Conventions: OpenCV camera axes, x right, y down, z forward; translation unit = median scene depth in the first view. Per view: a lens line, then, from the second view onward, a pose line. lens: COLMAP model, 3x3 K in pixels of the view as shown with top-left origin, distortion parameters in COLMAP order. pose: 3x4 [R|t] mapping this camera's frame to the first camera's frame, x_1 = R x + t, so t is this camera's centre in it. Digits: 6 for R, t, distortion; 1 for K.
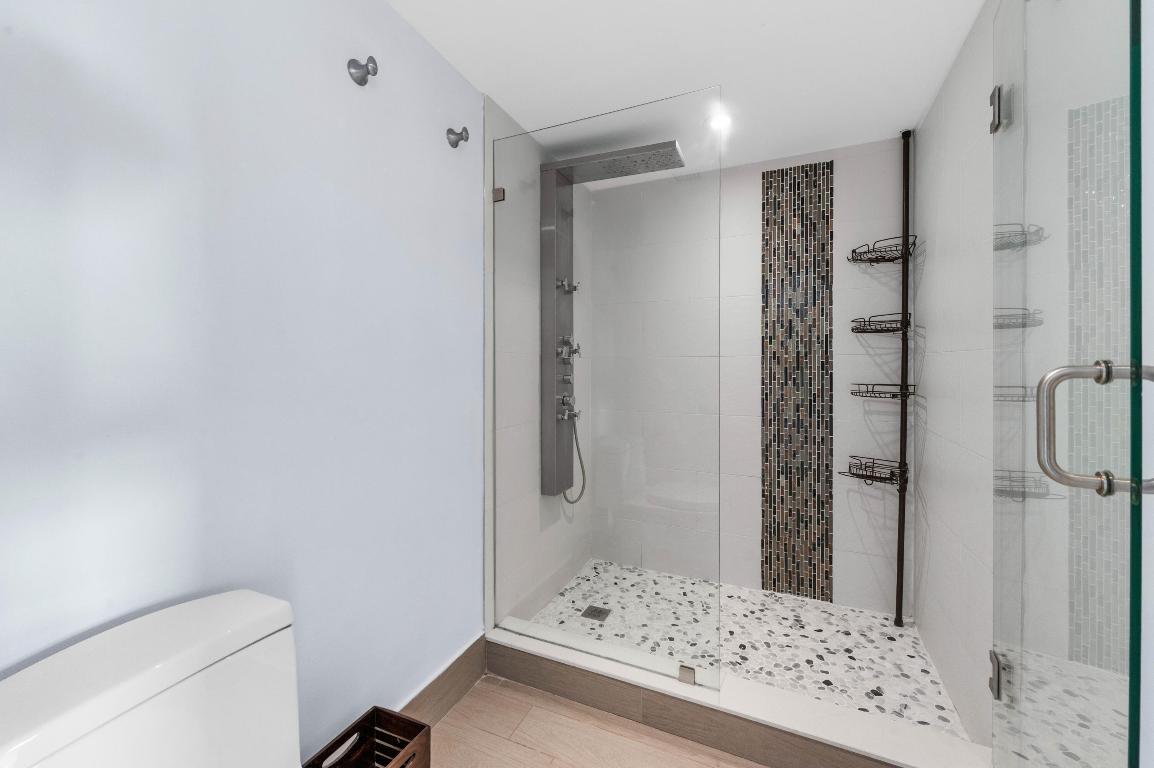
lens RADIAL K [[469.9, 0, 578.2], [0, 469.9, 379.8], [0, 0, 1]] dist [0.025557, -0.000707]
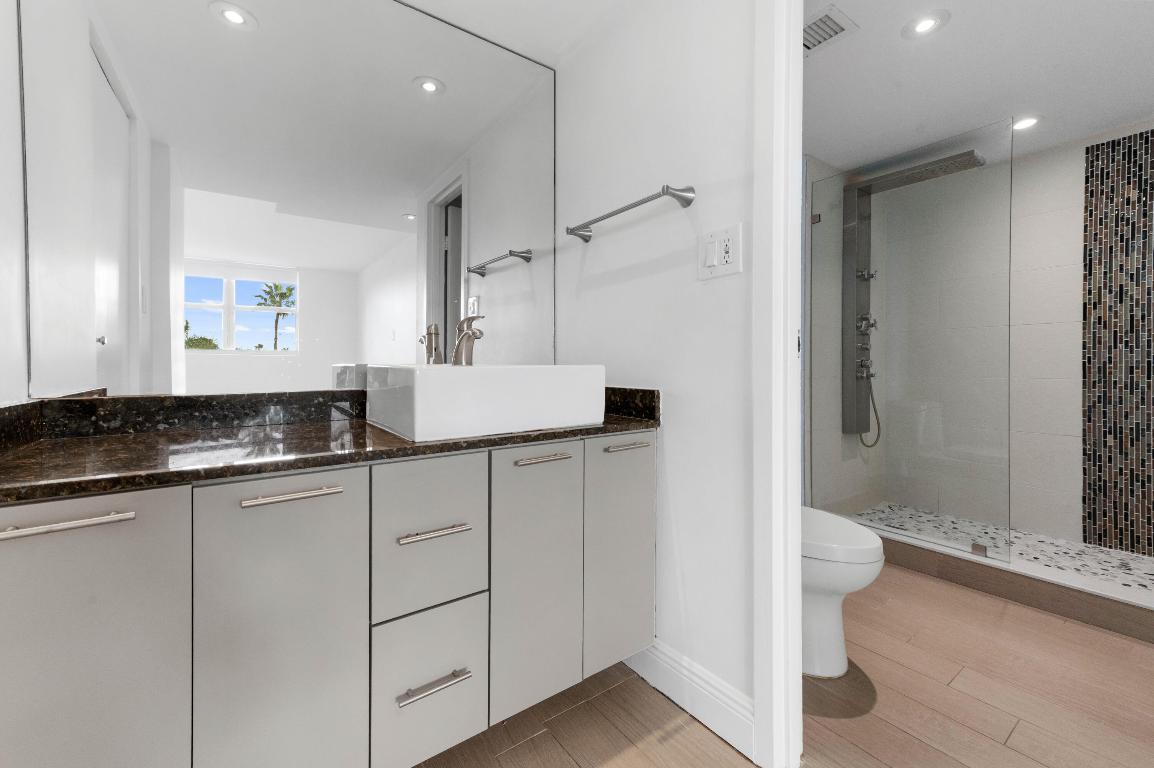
lens RADIAL K [[469.9, 0, 584.6], [0, 469.9, 372.2], [0, 0, 1]] dist [0.025557, -0.000707]
pose [[0.873237, 0.002530, -0.487289, -0.059137], [-0.006920, 0.999950, -0.007209, 0.079273], [0.487246, 0.009667, 0.873211, -0.492834]]
